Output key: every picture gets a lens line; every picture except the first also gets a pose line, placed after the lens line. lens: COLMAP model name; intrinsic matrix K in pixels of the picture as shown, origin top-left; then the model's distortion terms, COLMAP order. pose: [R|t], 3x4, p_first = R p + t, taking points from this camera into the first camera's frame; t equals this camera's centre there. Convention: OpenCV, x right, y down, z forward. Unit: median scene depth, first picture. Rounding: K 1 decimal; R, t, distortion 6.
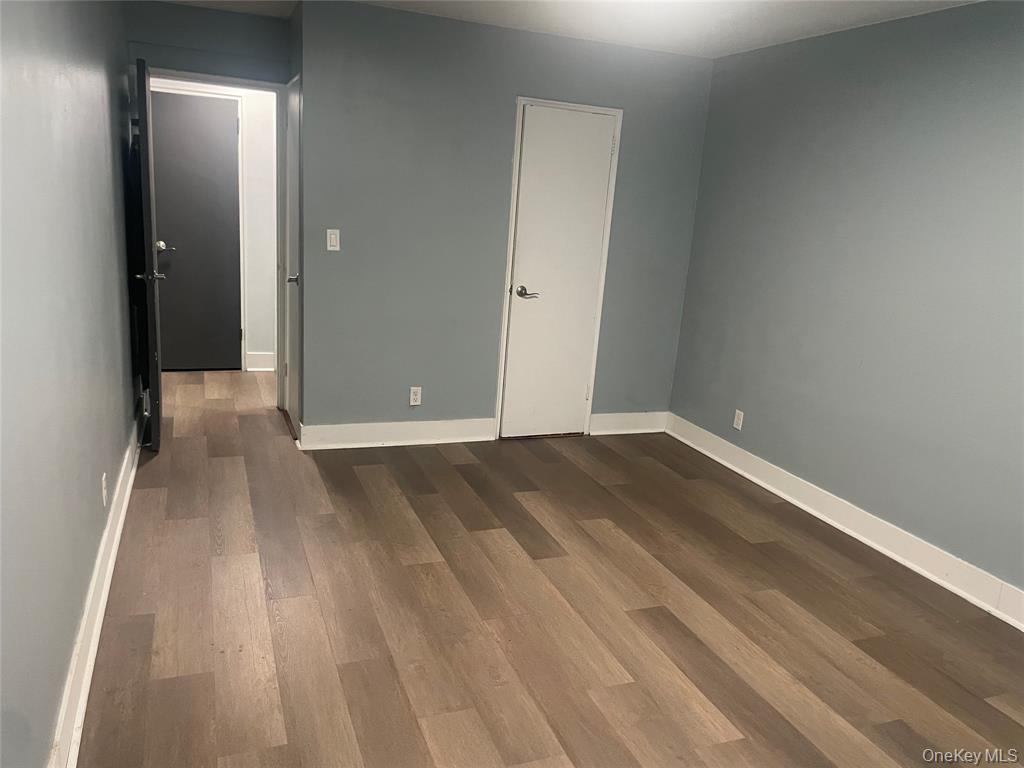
lens RADIAL K [[785.0, 0, 512.0], [0, 785.0, 384.0], [0, 0, 1]] dist [0.113615, -0.146090]
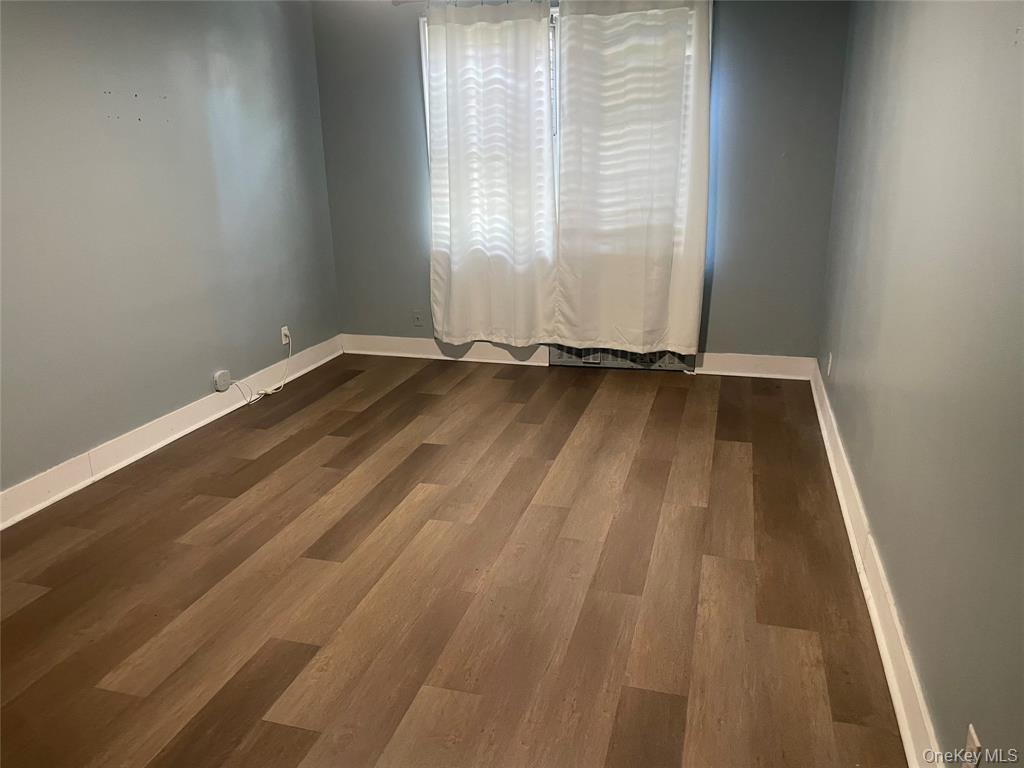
lens RADIAL K [[785.0, 0, 512.0], [0, 785.0, 384.0], [0, 0, 1]] dist [0.113615, -0.146090]
pose [[-0.798825, -0.225190, 0.557824, -0.530320], [0.104451, 0.861284, 0.497272, -0.371780], [-0.592426, 0.455499, -0.664494, 1.468088]]
